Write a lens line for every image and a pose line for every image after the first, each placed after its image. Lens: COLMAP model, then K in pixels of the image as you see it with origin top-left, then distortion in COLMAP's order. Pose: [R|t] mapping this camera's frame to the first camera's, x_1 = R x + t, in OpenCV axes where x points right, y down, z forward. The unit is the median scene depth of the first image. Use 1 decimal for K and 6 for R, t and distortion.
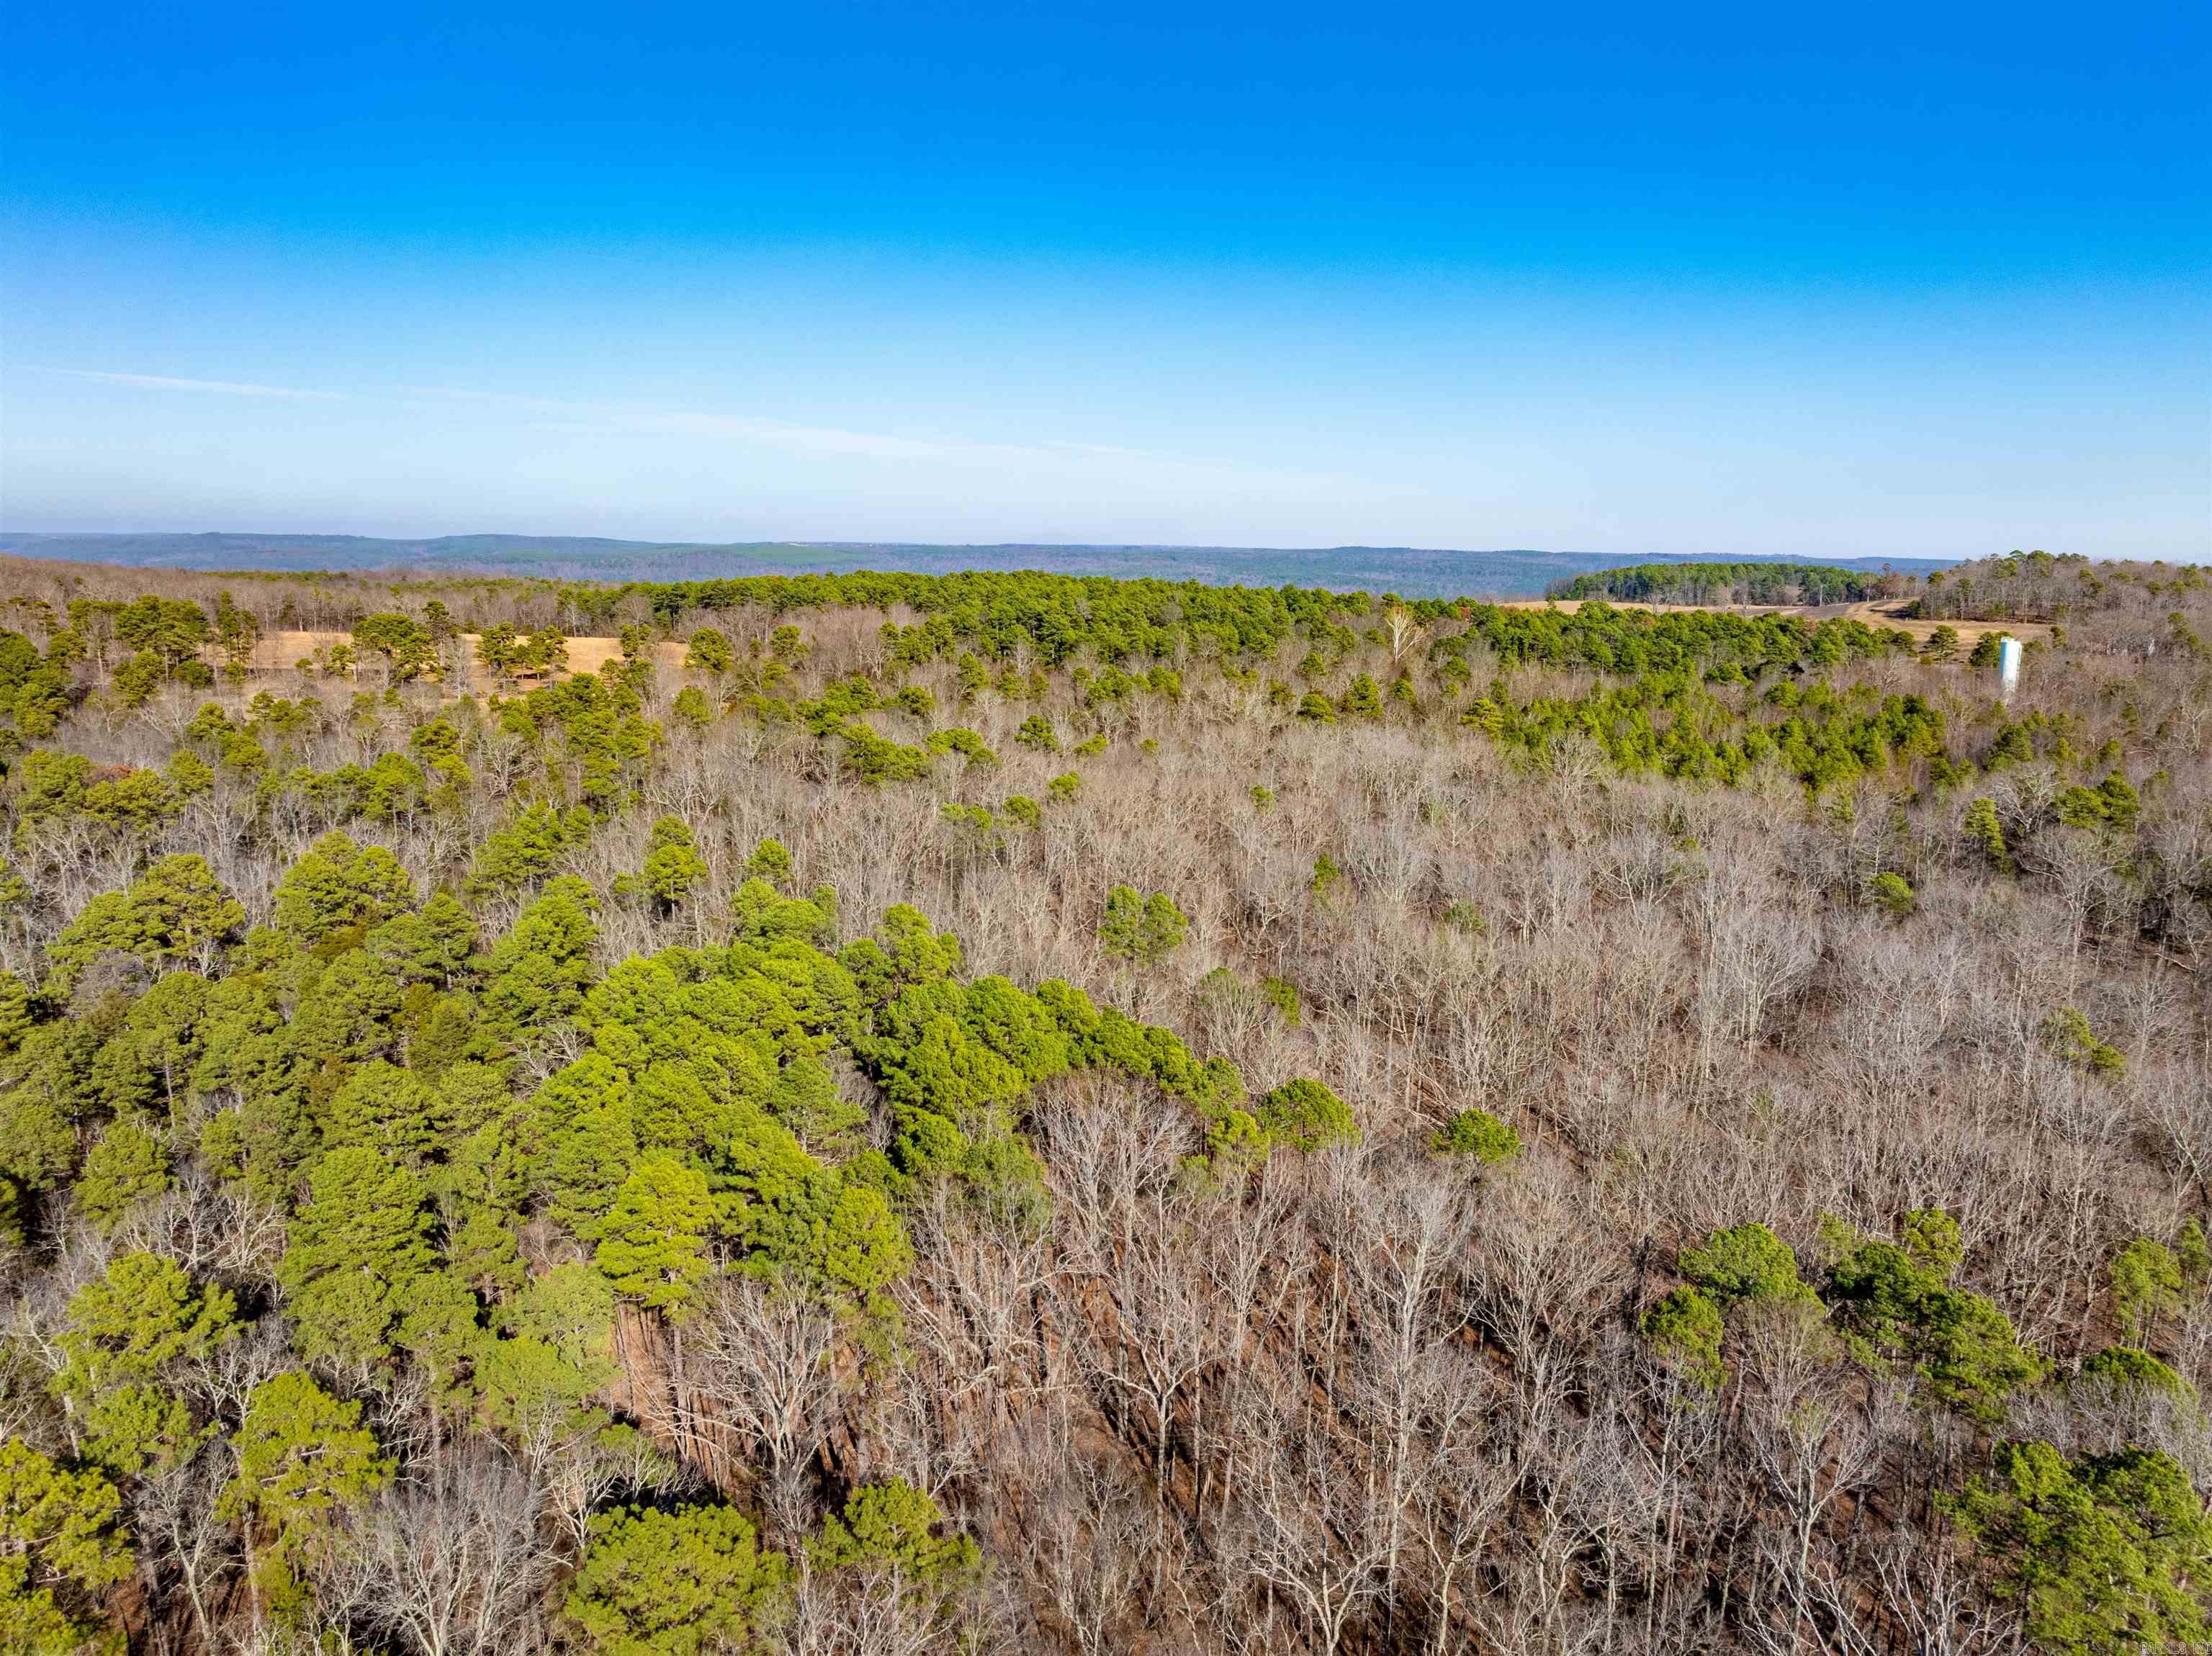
lens RADIAL K [[1561.1, 0, 1118.8], [0, 1561.1, 840.5], [0, 0, 1]] dist [-0.035368, 0.025211]
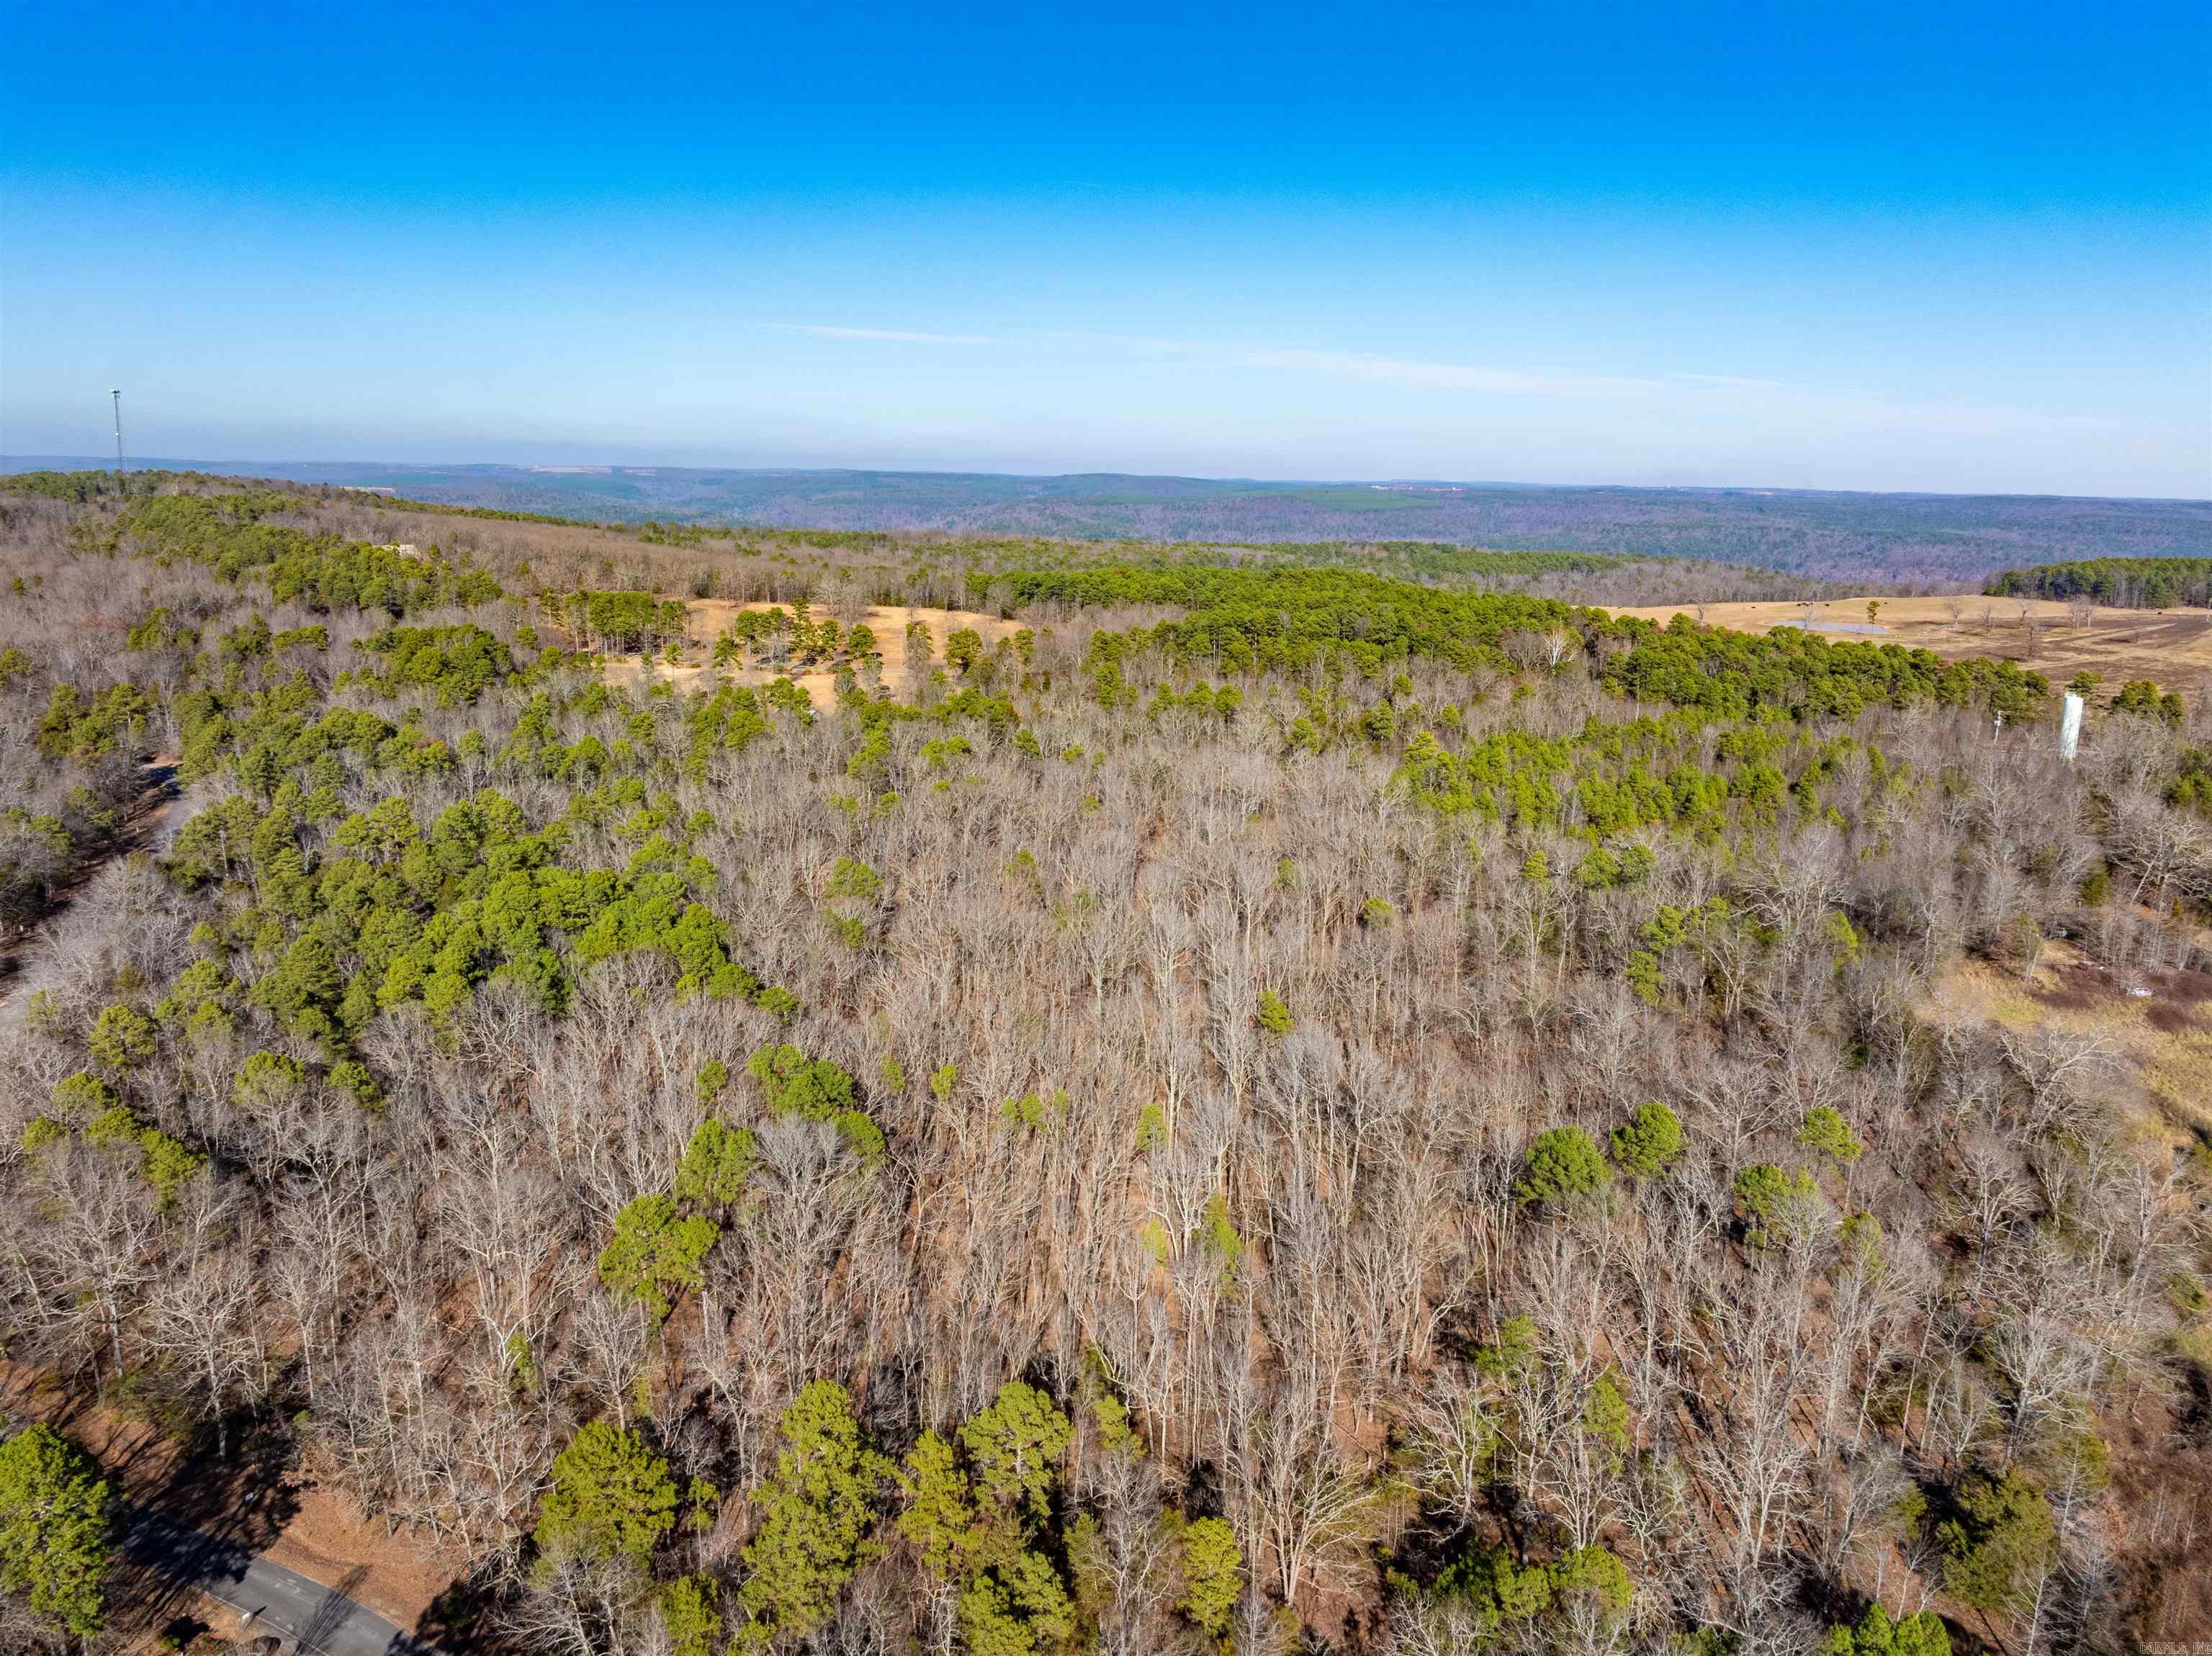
lens RADIAL K [[1561.1, 0, 1108.6], [0, 1561.1, 825.9], [0, 0, 1]] dist [-0.035368, 0.025211]
pose [[0.927184, 0.084569, -0.364935, 0.234113], [-0.073547, 0.996320, 0.044025, -0.026825], [0.367315, -0.013980, 0.929991, -0.120847]]
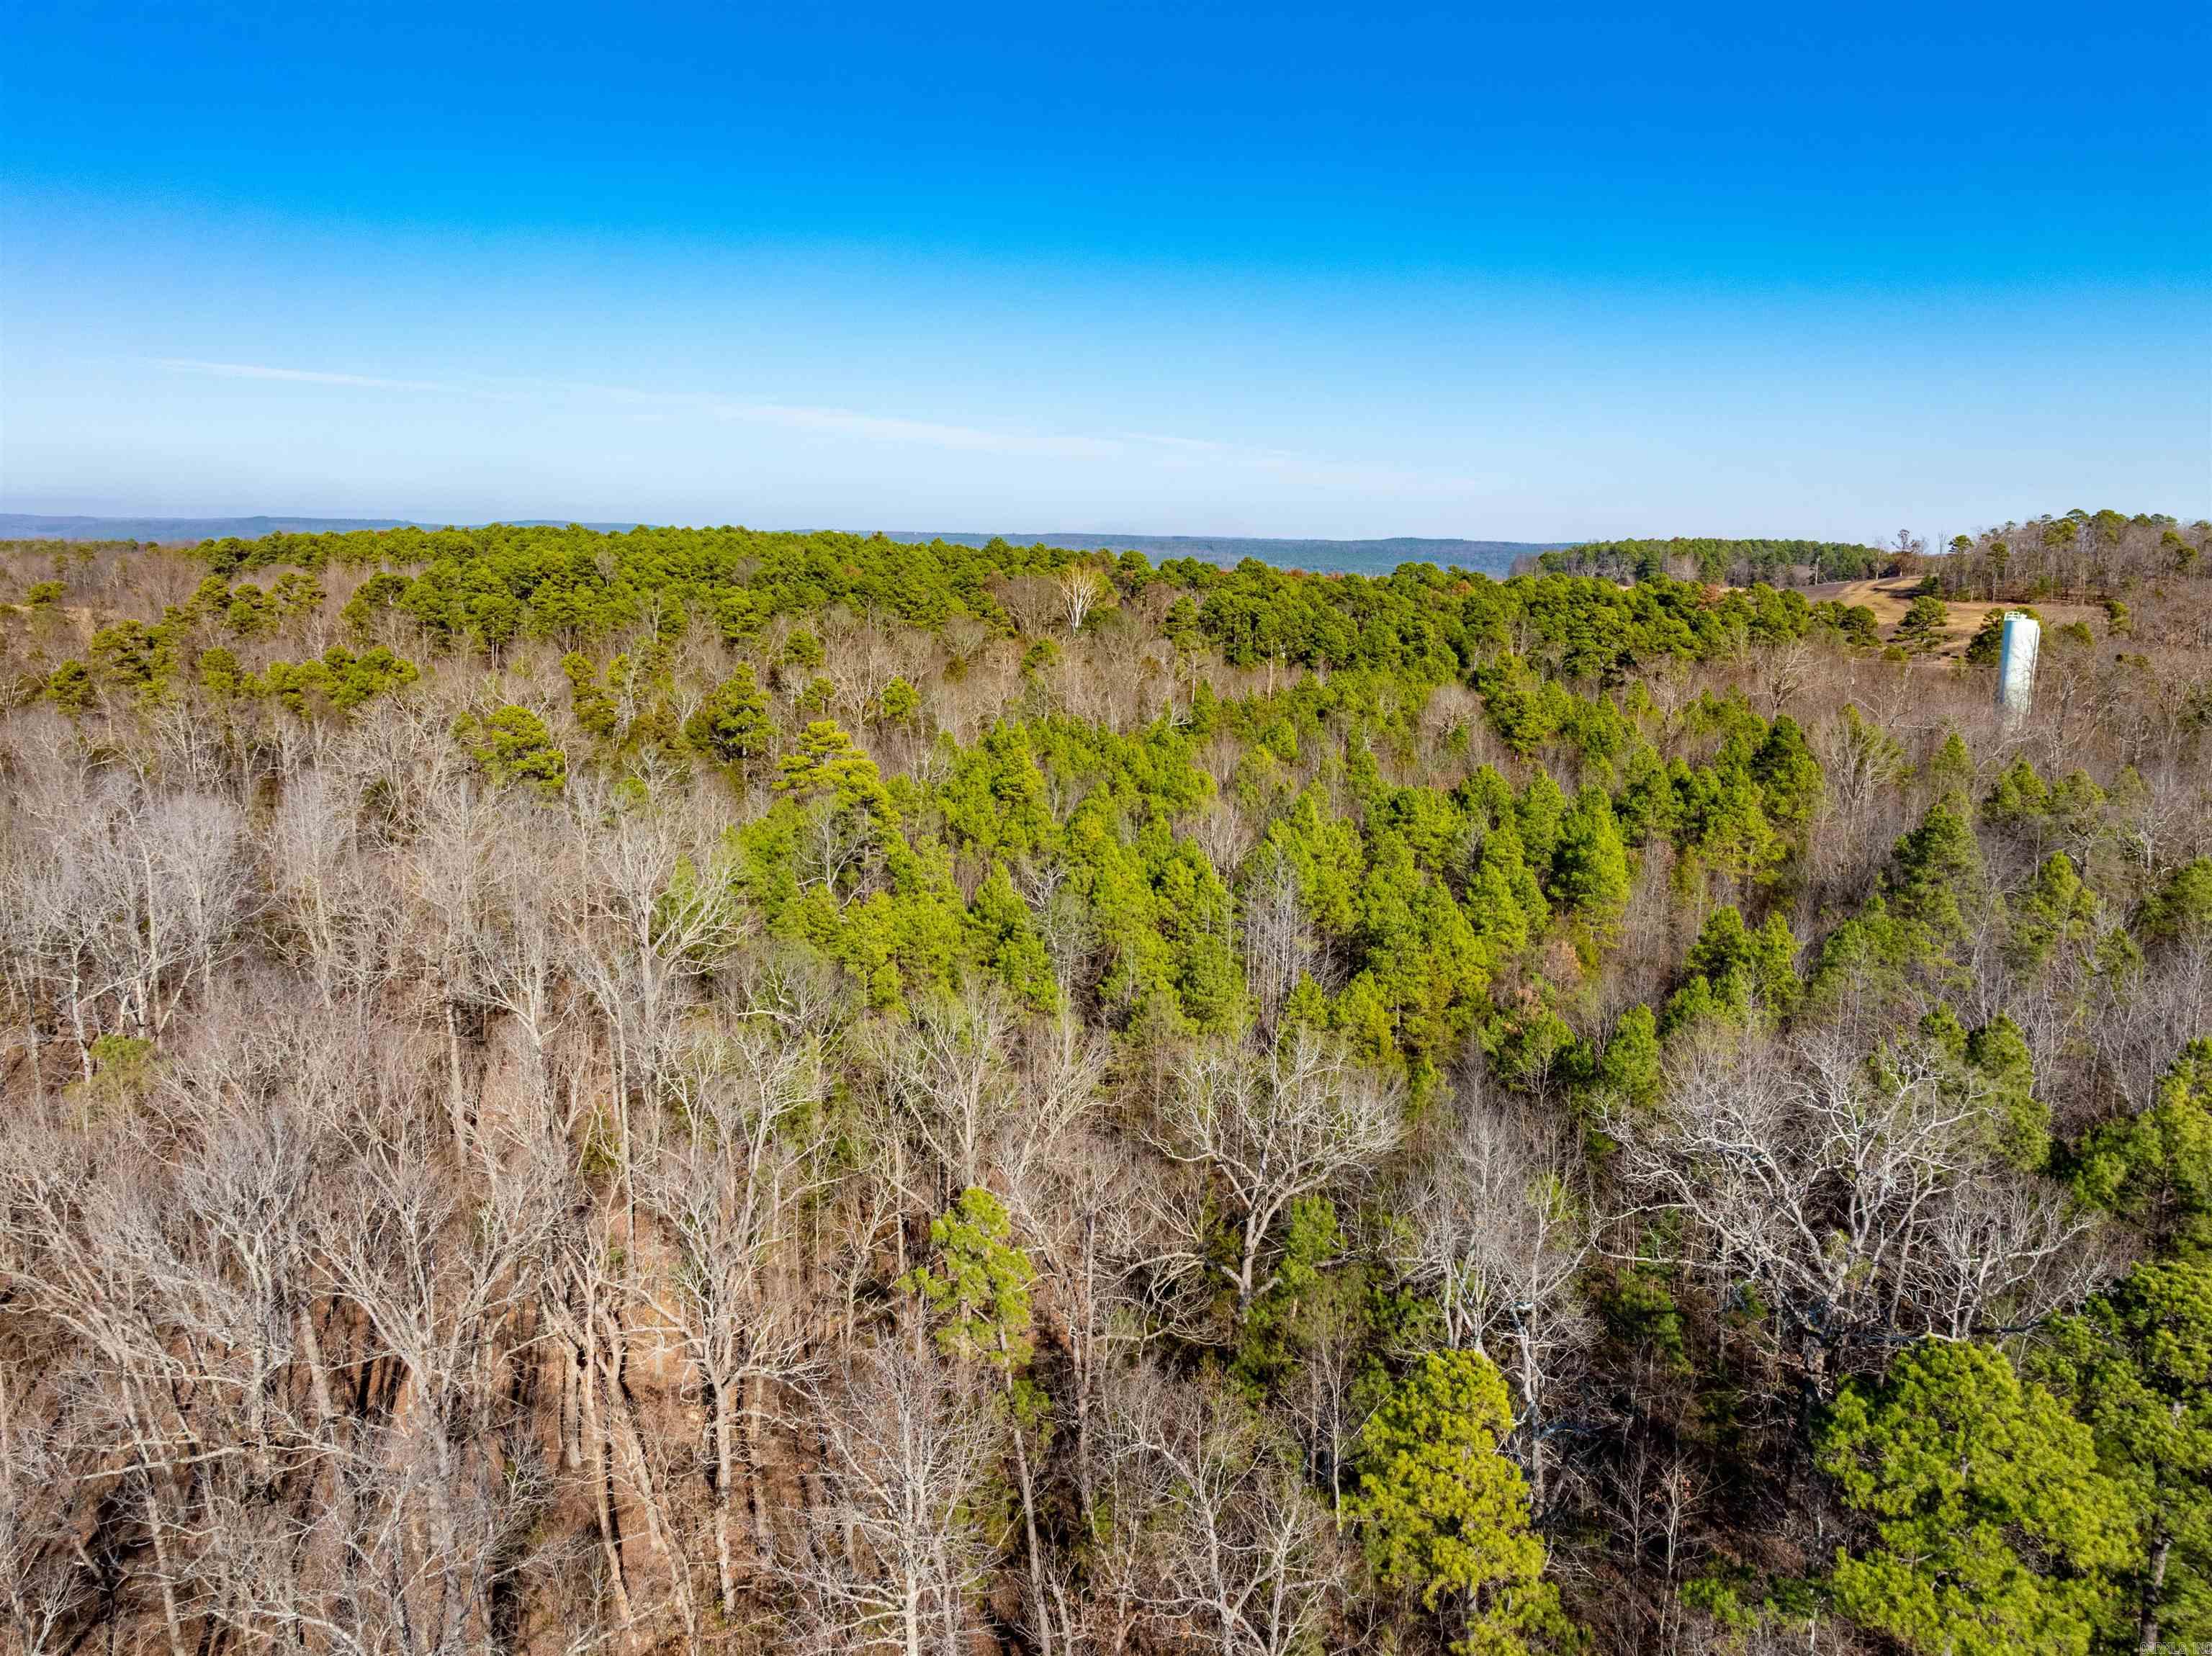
lens RADIAL K [[1561.1, 0, 1113.6], [0, 1561.1, 840.5], [0, 0, 1]] dist [-0.035368, 0.025211]
pose [[0.998885, 0.015567, -0.044562, 0.175536], [-0.015363, 0.999870, 0.004916, -0.029735], [0.044633, -0.004226, 0.998995, 0.271325]]
